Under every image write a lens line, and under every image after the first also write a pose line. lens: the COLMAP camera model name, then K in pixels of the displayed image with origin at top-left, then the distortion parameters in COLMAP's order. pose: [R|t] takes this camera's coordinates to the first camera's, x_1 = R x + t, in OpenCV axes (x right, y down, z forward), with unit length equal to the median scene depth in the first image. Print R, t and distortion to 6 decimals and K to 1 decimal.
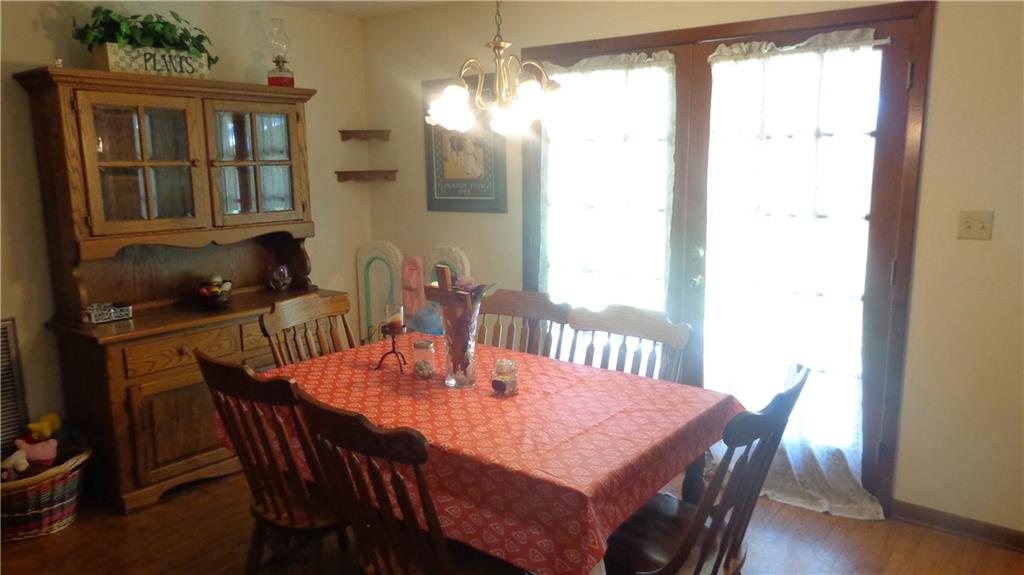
lens RADIAL K [[722.3, 0, 510.5], [0, 722.3, 288.0], [0, 0, 1]] dist [-0.005229, 0.017145]
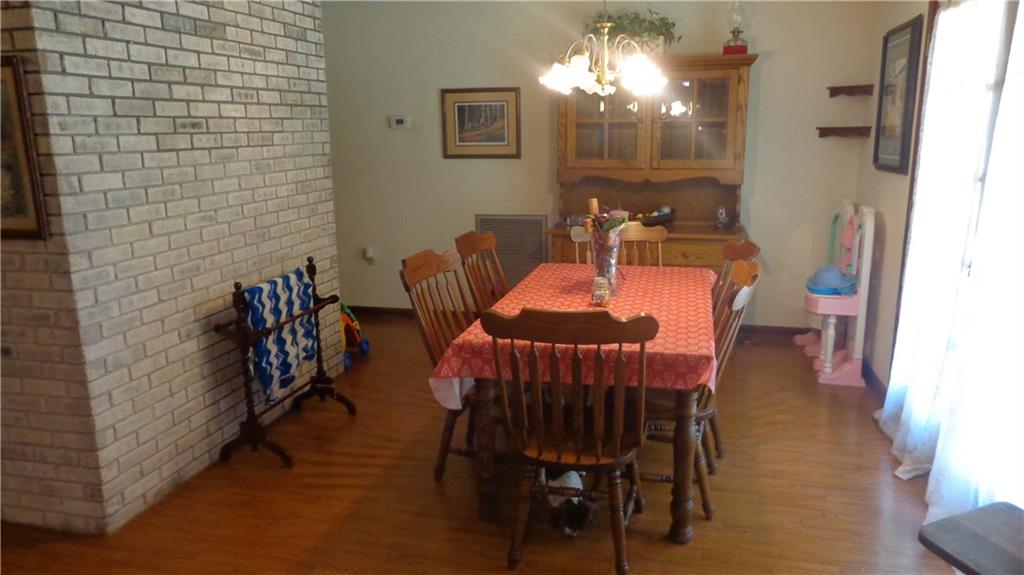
lens RADIAL K [[722.3, 0, 511.4], [0, 722.3, 288.2], [0, 0, 1]] dist [-0.005229, 0.017145]
pose [[0.420167, 0.209639, -0.882899, 0.645913], [-0.151258, 0.975517, 0.159647, -0.038696], [0.894752, 0.066467, 0.441590, 0.177872]]
